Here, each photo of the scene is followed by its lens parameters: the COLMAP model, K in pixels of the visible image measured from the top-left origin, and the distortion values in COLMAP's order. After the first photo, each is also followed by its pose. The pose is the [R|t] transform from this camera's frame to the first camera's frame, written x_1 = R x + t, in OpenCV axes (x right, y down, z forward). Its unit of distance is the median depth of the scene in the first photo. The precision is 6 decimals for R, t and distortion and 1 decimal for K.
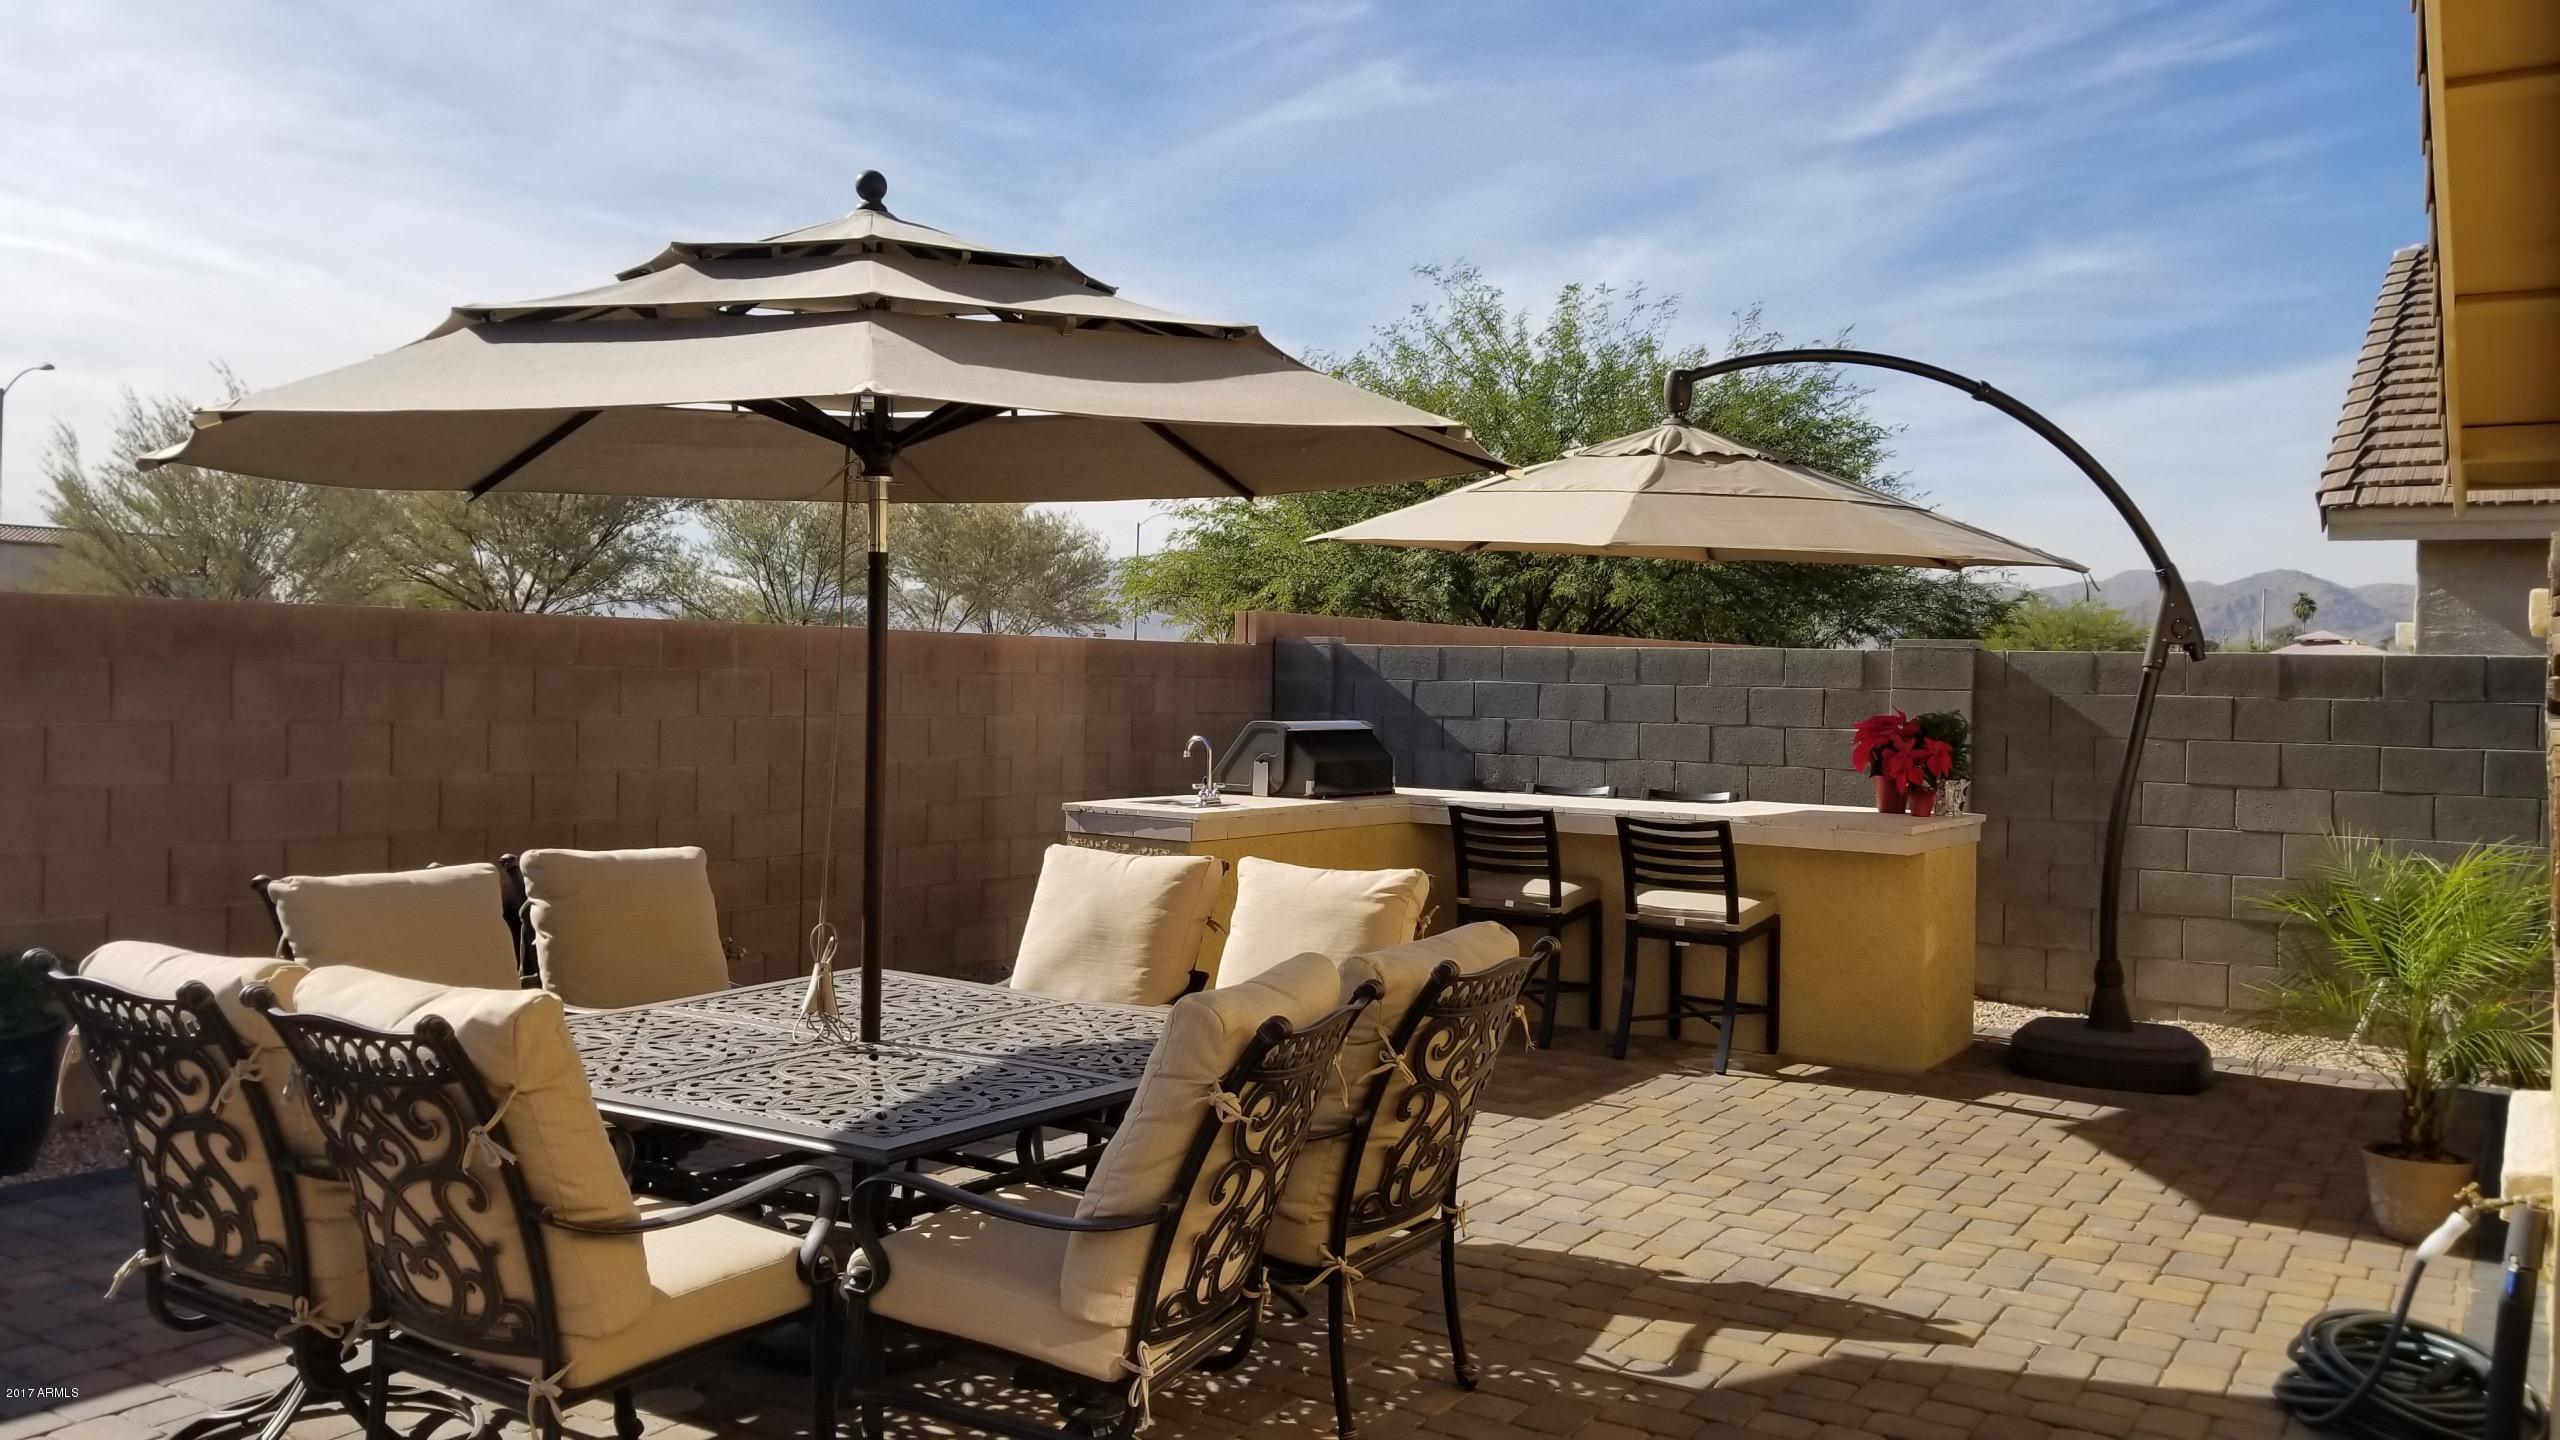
lens RADIAL K [[1945.9, 0, 1280.0], [0, 1945.9, 720.0], [0, 0, 1]] dist [0.107162, -0.188932]
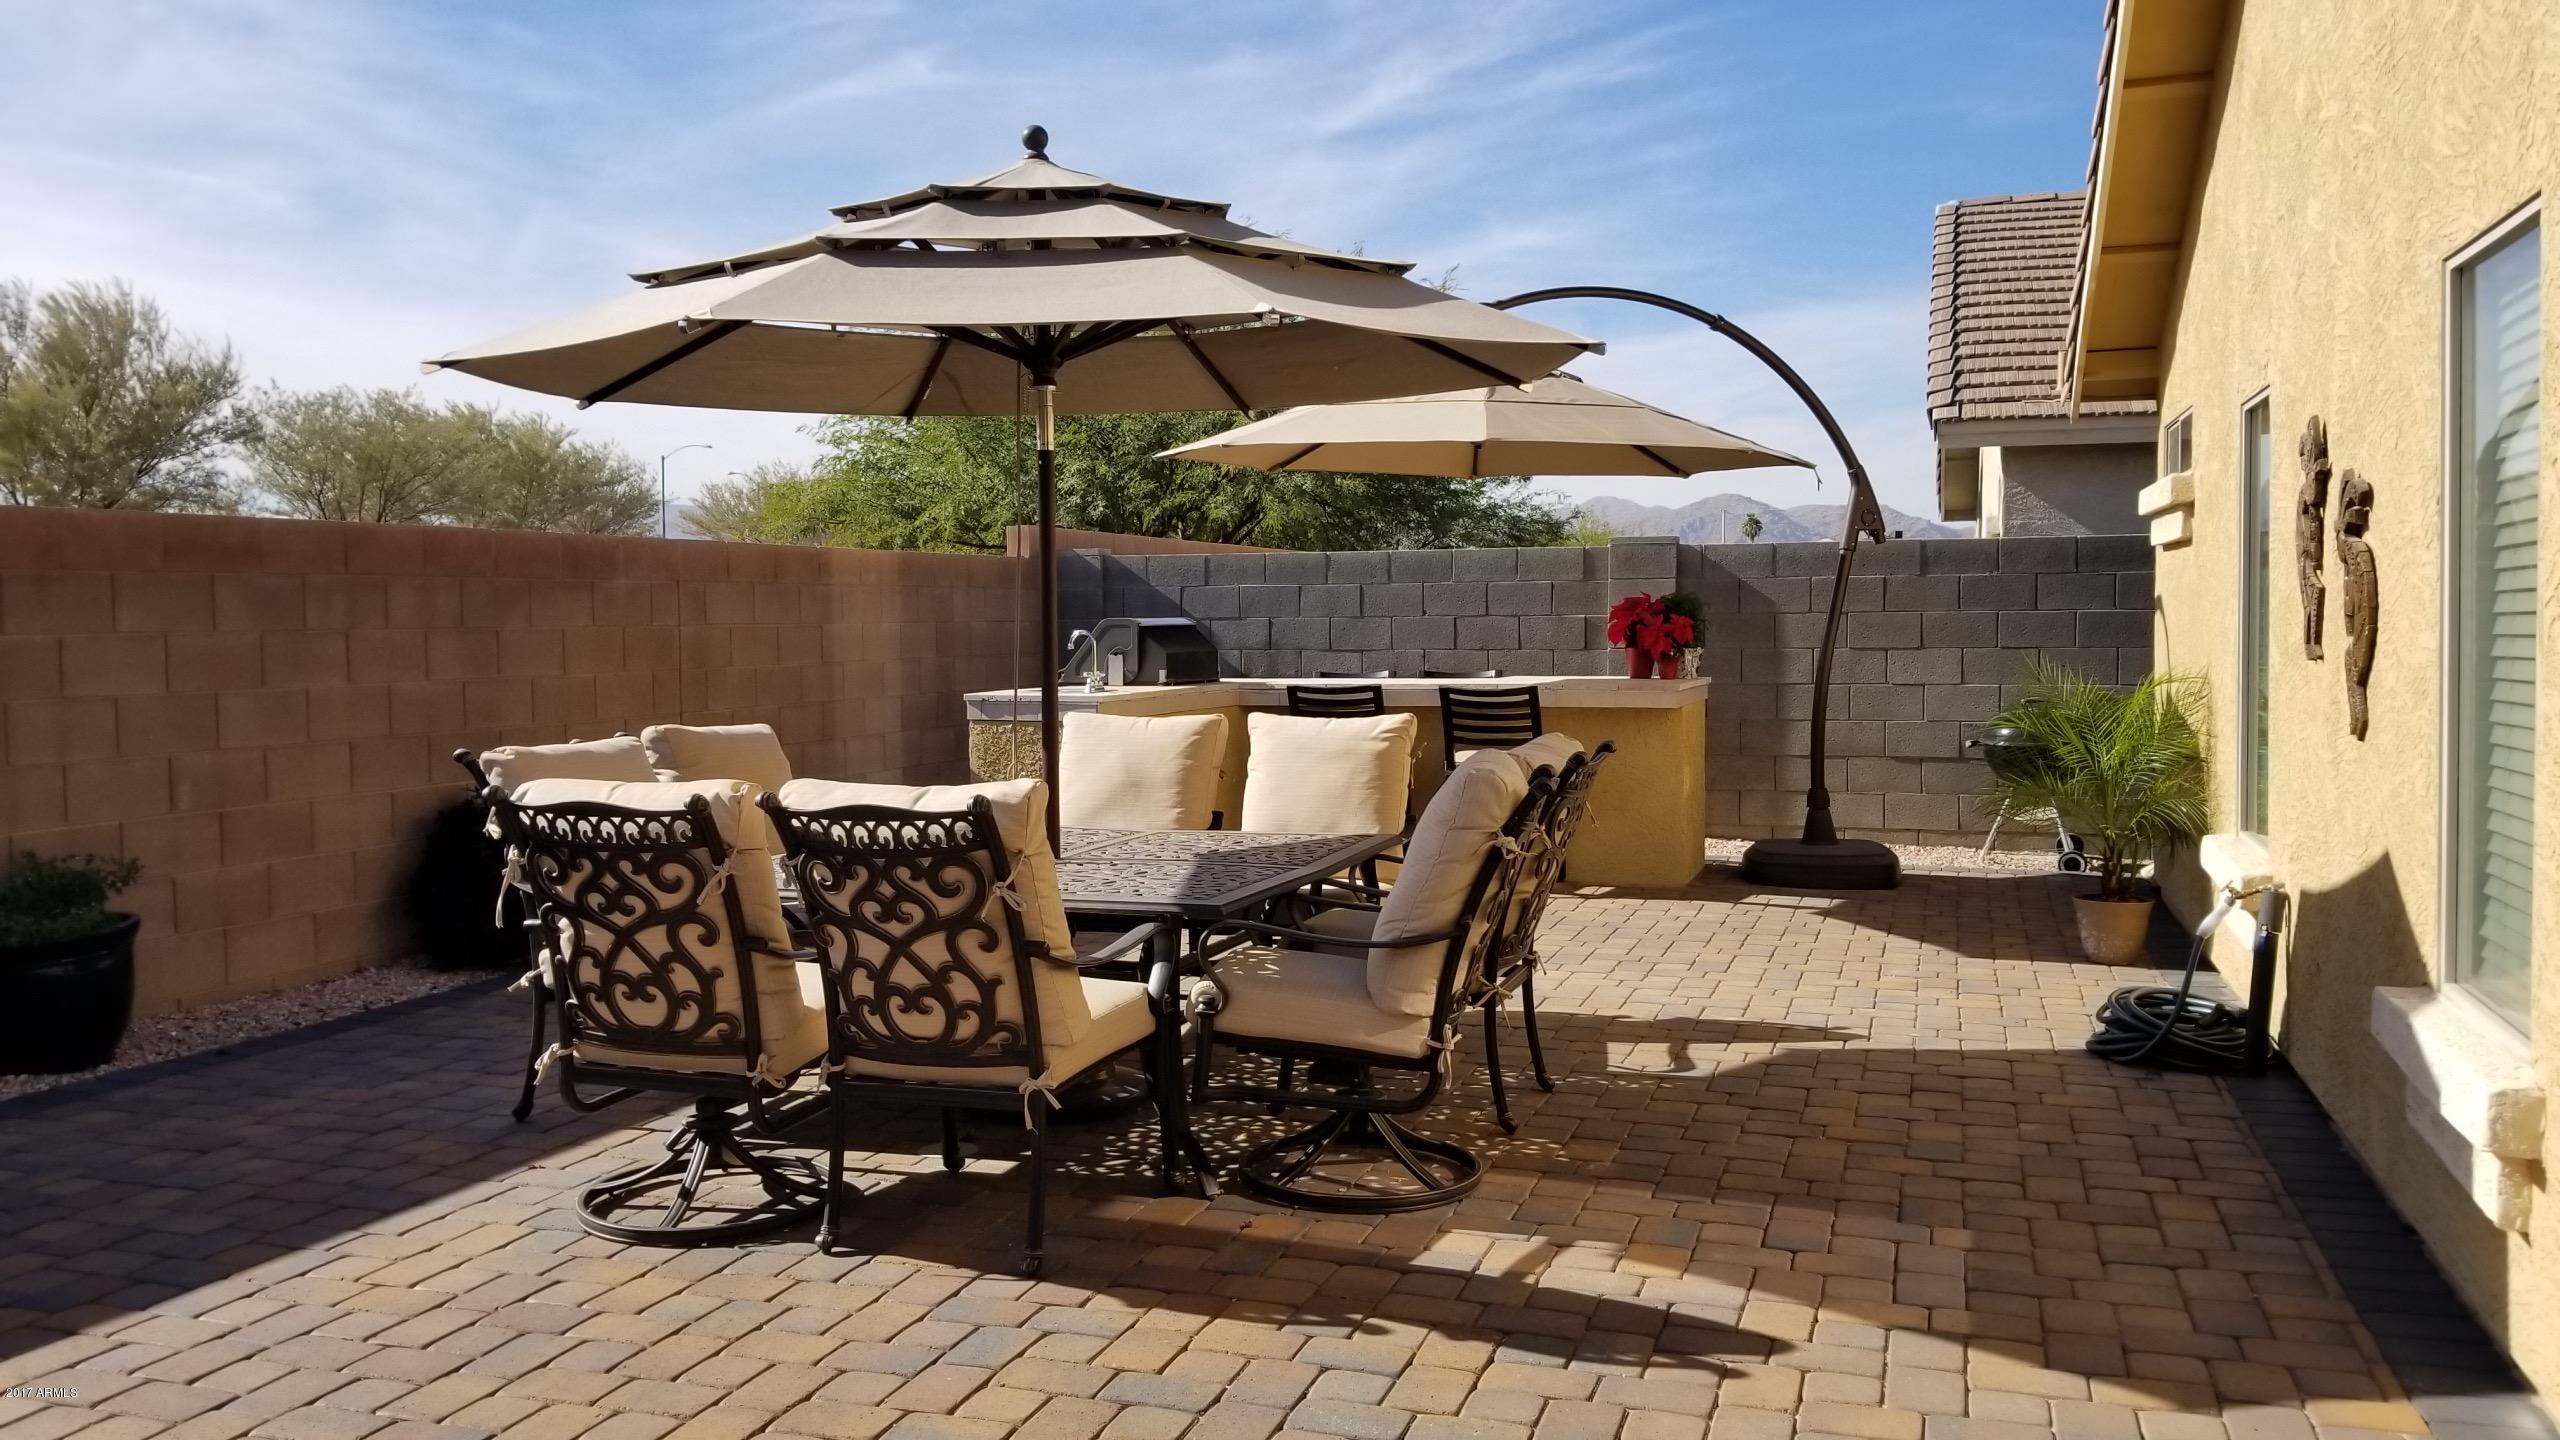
lens RADIAL K [[1940.4, 0, 1272.8], [0, 1940.4, 739.9], [0, 0, 1]] dist [0.110869, -0.201410]
pose [[0.970374, -0.043742, 0.237615, -0.213677], [0.033281, 0.998299, 0.047859, 0.022731], [-0.239304, -0.038533, 0.970180, -0.114002]]
